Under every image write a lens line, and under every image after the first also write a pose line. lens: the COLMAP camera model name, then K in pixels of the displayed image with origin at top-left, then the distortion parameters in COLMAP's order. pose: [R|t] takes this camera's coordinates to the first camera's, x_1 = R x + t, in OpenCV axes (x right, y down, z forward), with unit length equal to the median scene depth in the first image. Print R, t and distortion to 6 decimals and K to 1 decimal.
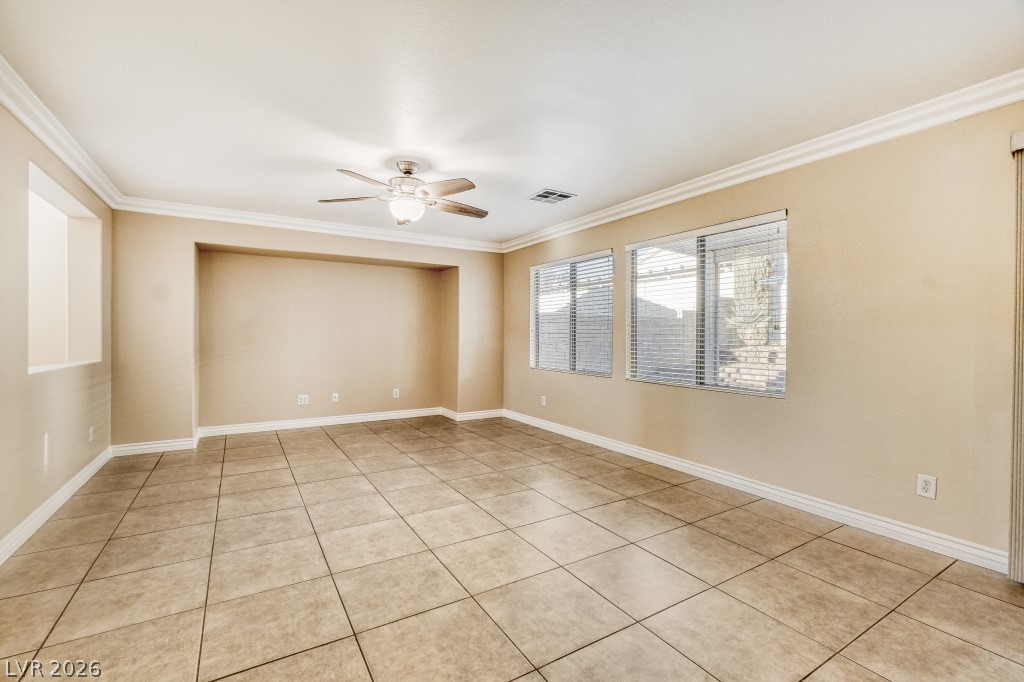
lens RADIAL K [[448.1, 0, 510.1], [0, 448.1, 335.9], [0, 0, 1]] dist [-0.010927, 0.004232]
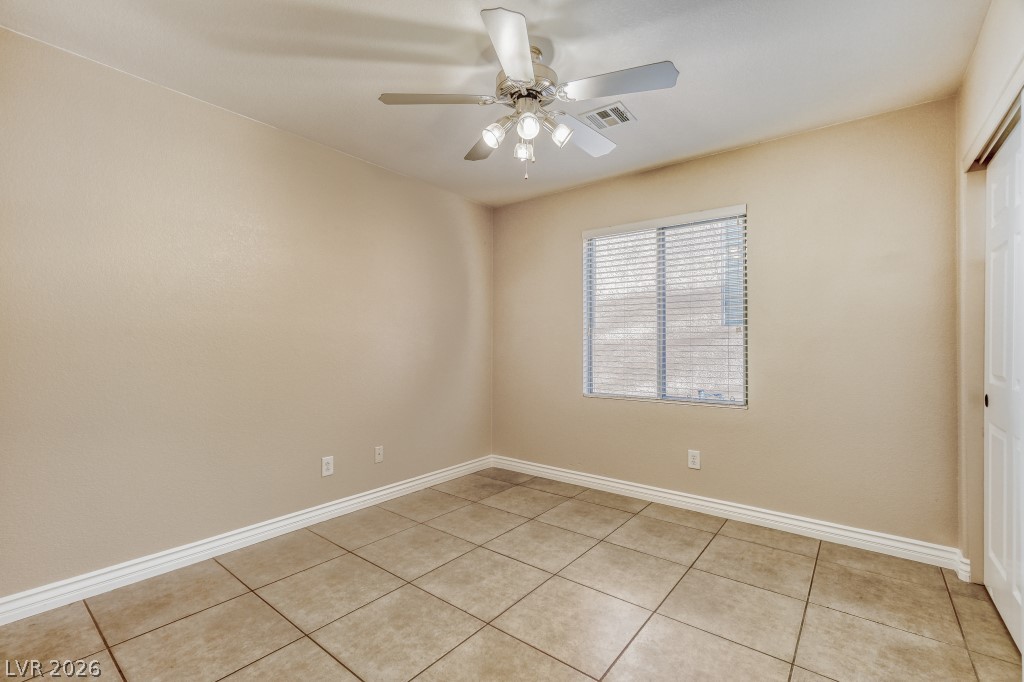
lens RADIAL K [[448.1, 0, 510.6], [0, 448.1, 344.6], [0, 0, 1]] dist [-0.010927, 0.004232]
pose [[0.935412, -0.007070, 0.353488, -0.102064], [0.005079, 0.999966, 0.006560, -0.000684], [-0.353523, -0.004341, 0.935416, 0.169470]]
